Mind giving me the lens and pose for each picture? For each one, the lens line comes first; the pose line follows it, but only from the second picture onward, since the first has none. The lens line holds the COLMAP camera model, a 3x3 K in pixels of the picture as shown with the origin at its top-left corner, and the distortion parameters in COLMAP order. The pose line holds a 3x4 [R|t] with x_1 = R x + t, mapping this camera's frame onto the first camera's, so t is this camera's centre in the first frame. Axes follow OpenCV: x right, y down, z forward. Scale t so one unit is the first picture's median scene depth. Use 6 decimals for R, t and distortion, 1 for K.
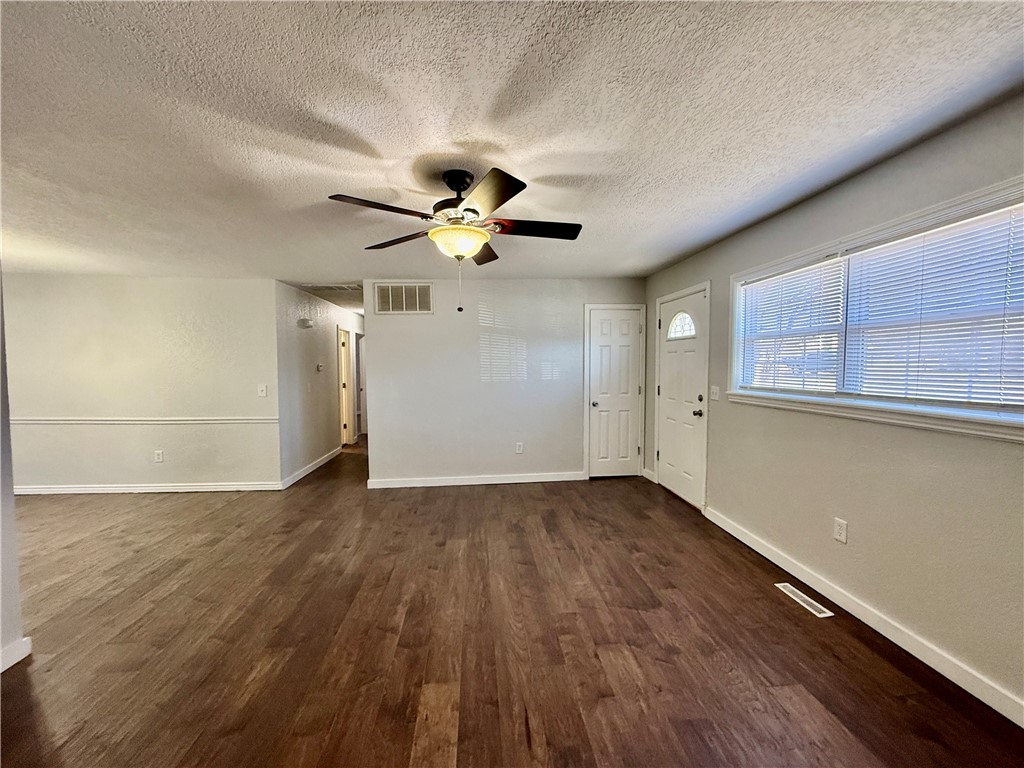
lens RADIAL K [[408.4, 0, 509.9], [0, 408.4, 382.4], [0, 0, 1]] dist [0.000306, 0.000087]
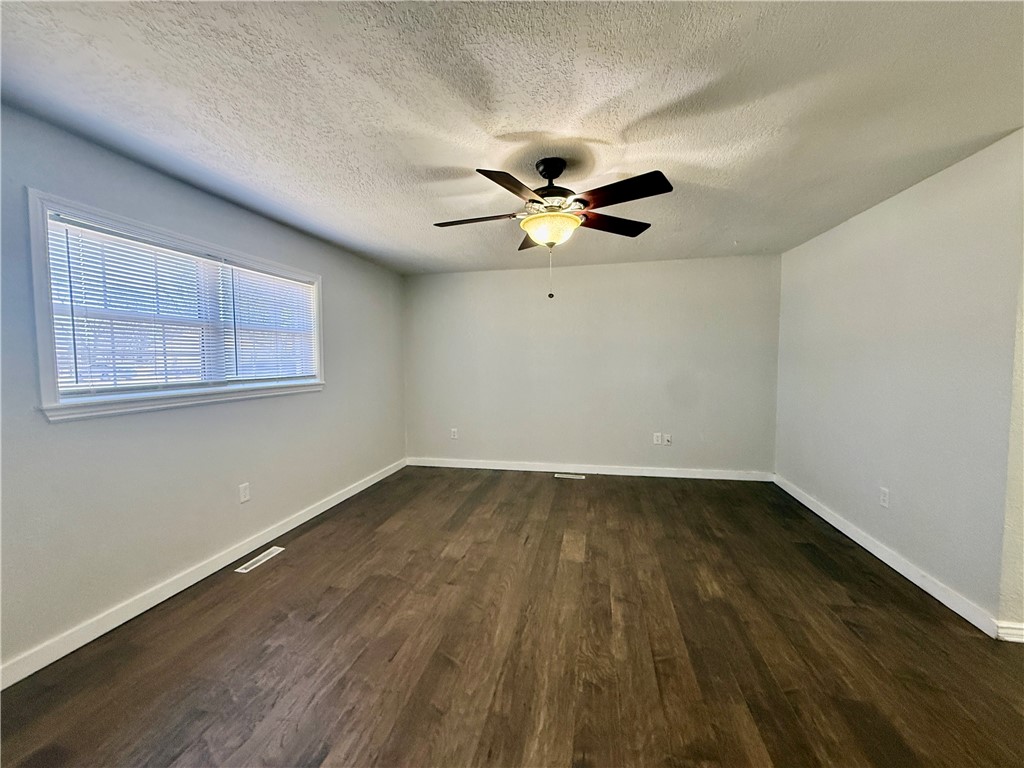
lens RADIAL K [[408.4, 0, 509.9], [0, 408.4, 382.4], [0, 0, 1]] dist [0.000306, 0.000087]
pose [[-0.957757, -0.001562, 0.287573, -0.297501], [0.026246, 0.995337, 0.092816, -0.057524], [-0.286378, 0.096443, -0.953251, 1.902465]]
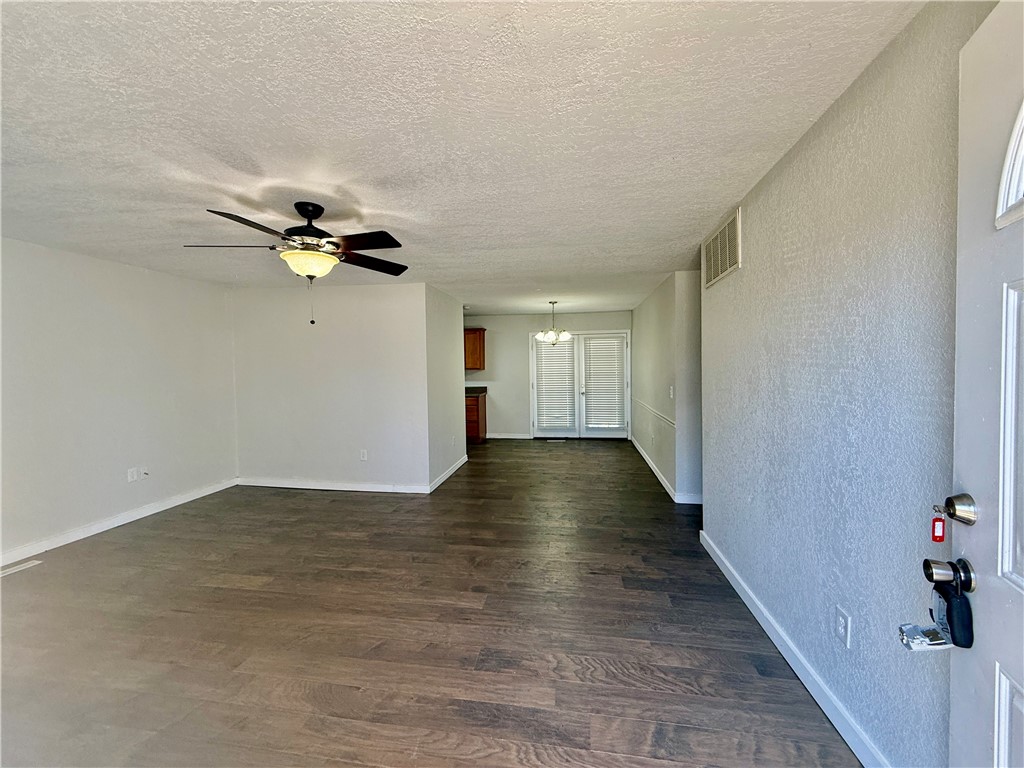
lens RADIAL K [[408.4, 0, 509.9], [0, 408.4, 382.4], [0, 0, 1]] dist [0.000306, 0.000087]
pose [[-0.242603, 0.040704, -0.969271, 0.808088], [-0.024295, 0.998551, 0.048014, -0.075016], [0.969821, 0.035197, -0.241263, 1.708982]]
